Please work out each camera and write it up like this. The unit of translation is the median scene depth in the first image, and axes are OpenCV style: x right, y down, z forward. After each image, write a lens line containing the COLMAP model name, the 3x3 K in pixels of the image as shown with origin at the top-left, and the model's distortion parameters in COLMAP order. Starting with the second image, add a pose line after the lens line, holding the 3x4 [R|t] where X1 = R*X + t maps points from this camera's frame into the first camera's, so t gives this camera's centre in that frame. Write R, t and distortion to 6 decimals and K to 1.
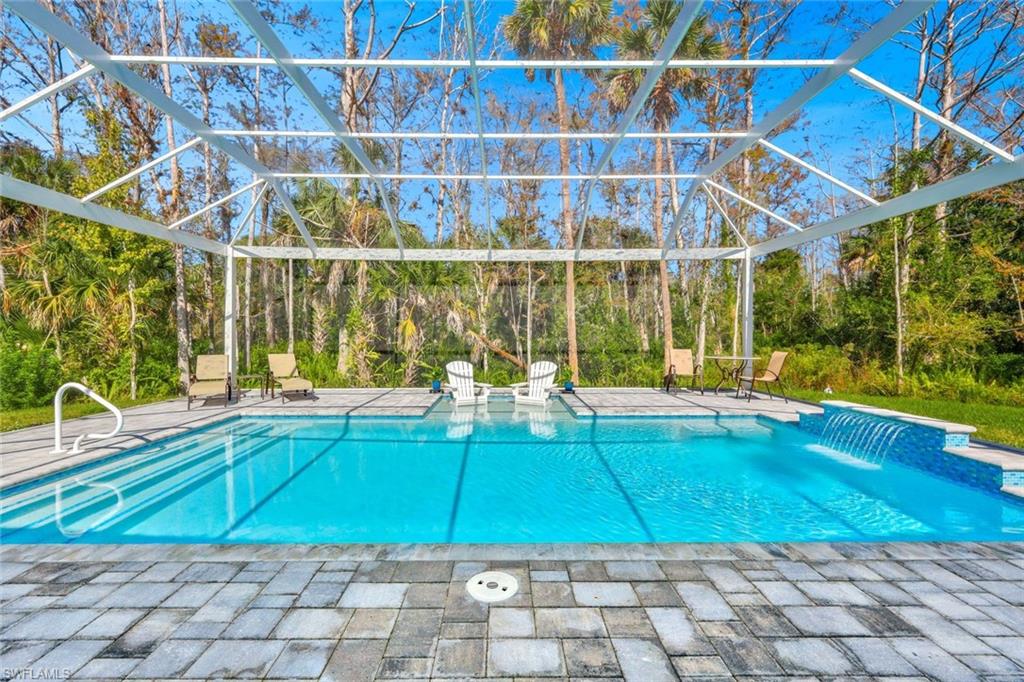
lens RADIAL K [[451.5, 0, 494.9], [0, 451.5, 337.5], [0, 0, 1]] dist [0.001719, 0.000220]
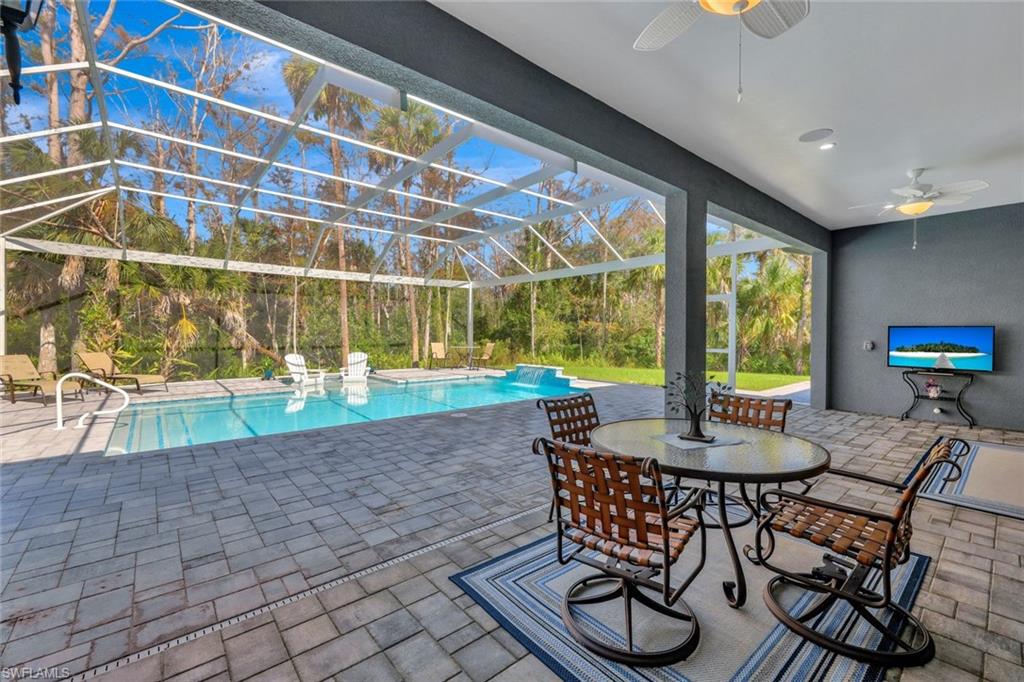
lens RADIAL K [[417.7, 0, 509.8], [0, 417.7, 331.0], [0, 0, 1]] dist [-0.000951, -0.000088]
pose [[0.771175, 0.004970, 0.636604, -0.239693], [0.001180, 0.999957, -0.009236, -0.001289], [-0.636622, 0.007874, 0.771136, -0.222735]]
